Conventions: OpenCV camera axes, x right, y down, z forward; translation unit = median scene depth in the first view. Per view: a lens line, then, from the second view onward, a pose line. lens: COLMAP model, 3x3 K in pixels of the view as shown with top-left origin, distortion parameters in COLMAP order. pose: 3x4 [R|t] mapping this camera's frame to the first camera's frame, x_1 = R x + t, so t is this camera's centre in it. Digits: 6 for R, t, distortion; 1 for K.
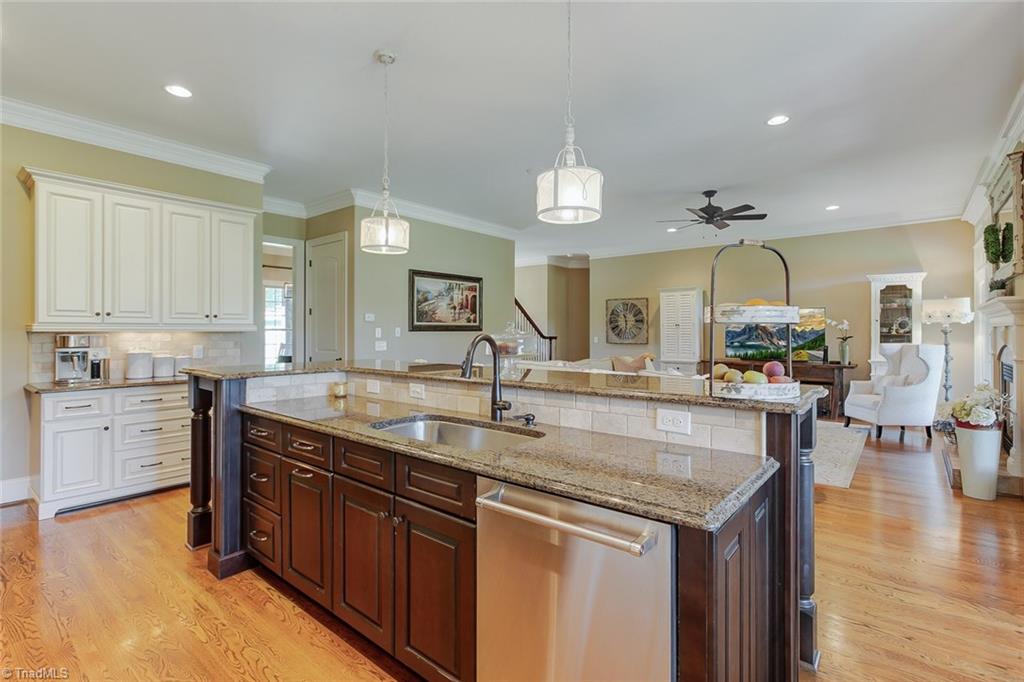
lens RADIAL K [[480.4, 0, 510.0], [0, 480.4, 336.5], [0, 0, 1]] dist [-0.000577, -0.000557]
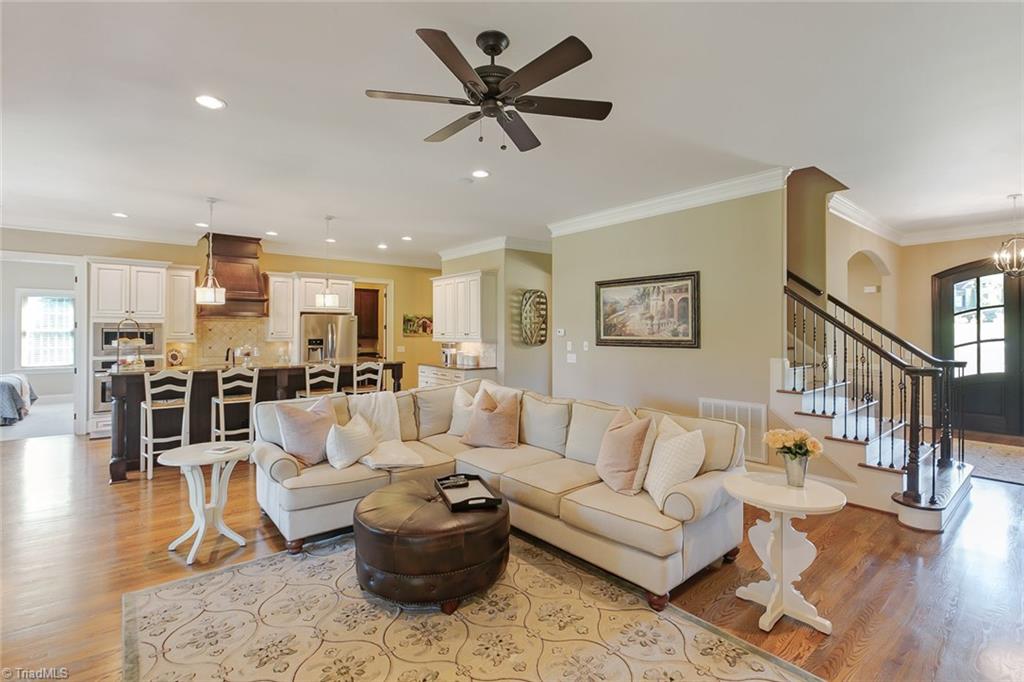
lens RADIAL K [[470.6, 0, 503.9], [0, 470.6, 345.6], [0, 0, 1]] dist [0.001202, 0.000690]
pose [[-0.213848, 0.035581, -0.976219, 0.700724], [-0.014778, 0.999104, 0.039652, -0.041775], [0.976755, 0.022907, -0.213131, 0.941632]]
